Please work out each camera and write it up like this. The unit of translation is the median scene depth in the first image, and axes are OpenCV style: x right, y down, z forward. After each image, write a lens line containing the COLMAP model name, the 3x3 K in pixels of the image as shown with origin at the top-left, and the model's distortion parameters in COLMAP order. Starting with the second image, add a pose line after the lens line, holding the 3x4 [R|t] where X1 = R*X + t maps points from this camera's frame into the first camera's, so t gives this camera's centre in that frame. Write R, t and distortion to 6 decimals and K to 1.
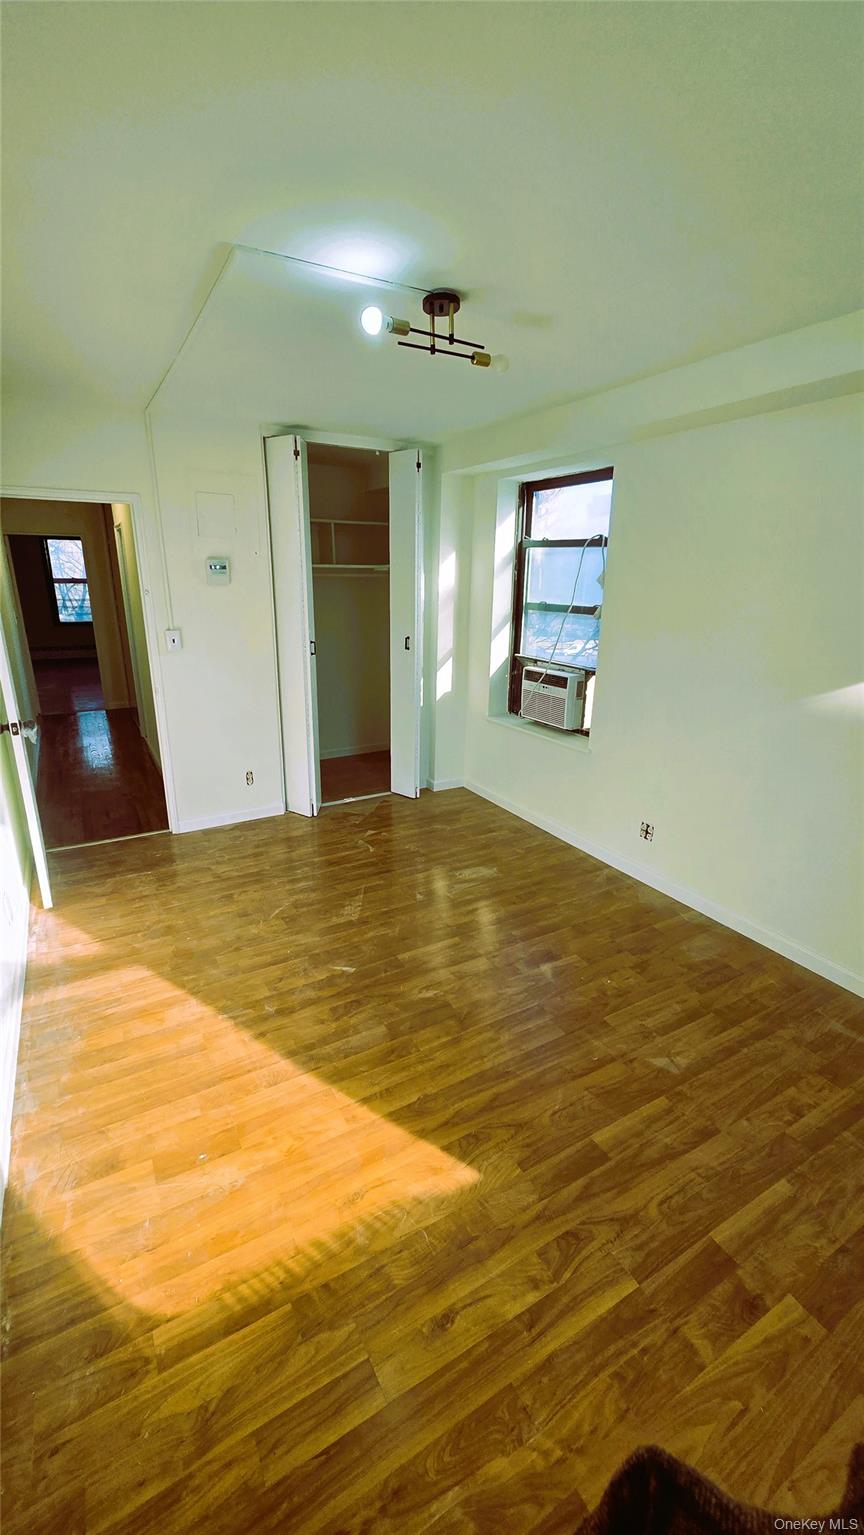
lens RADIAL K [[625.8, 0, 429.9], [0, 625.8, 767.7], [0, 0, 1]] dist [0.002204, 0.000668]
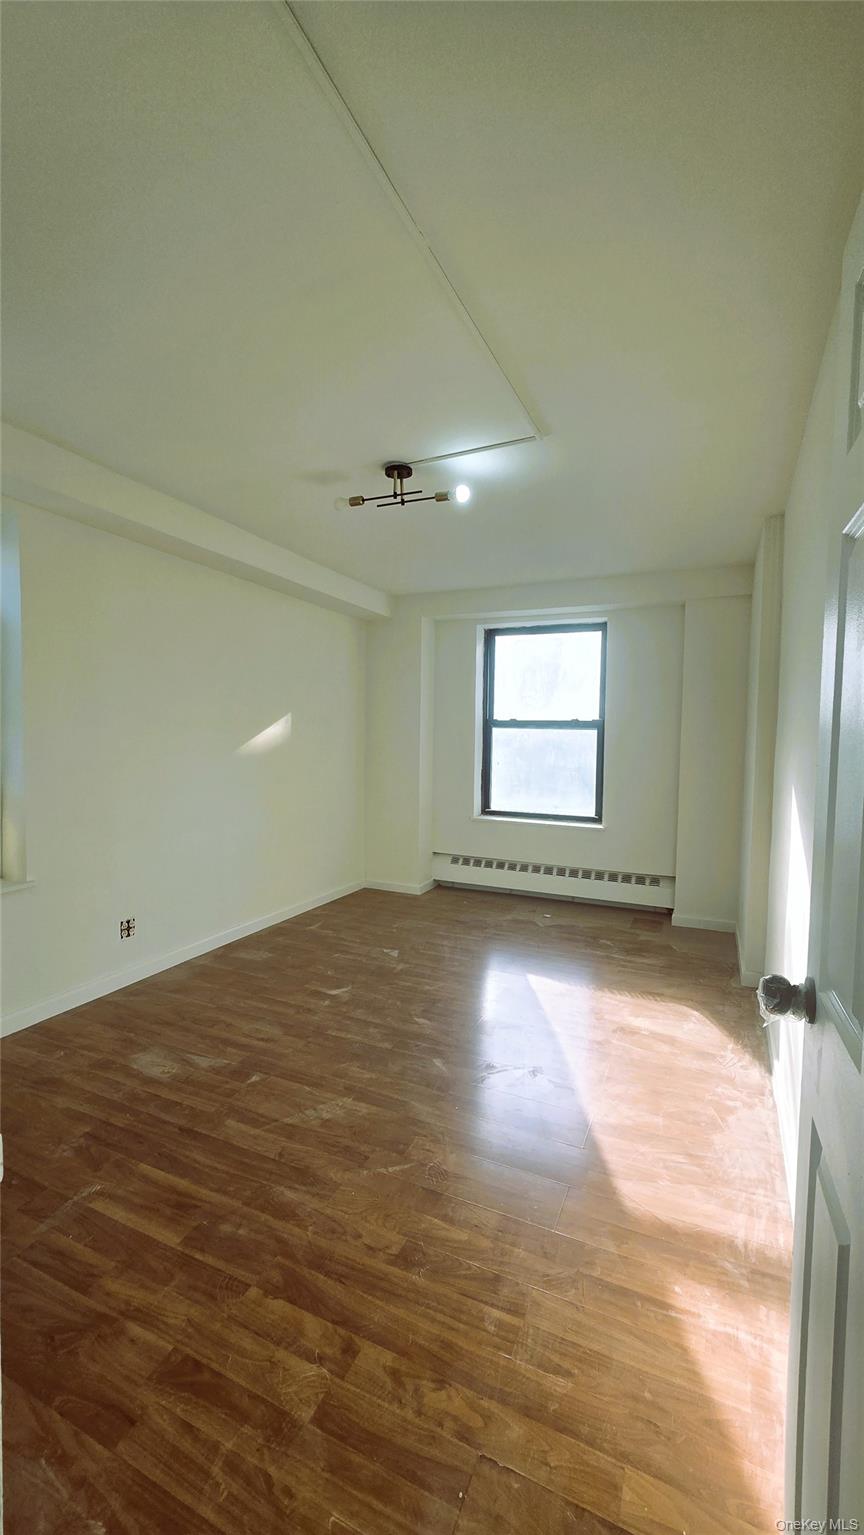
lens RADIAL K [[625.8, 0, 431.4], [0, 625.8, 767.2], [0, 0, 1]] dist [0.002204, 0.000668]
pose [[-0.580417, -0.055446, 0.812430, -0.714291], [0.221749, 0.949214, 0.223204, -0.252476], [-0.783545, 0.309707, -0.538645, 1.149504]]
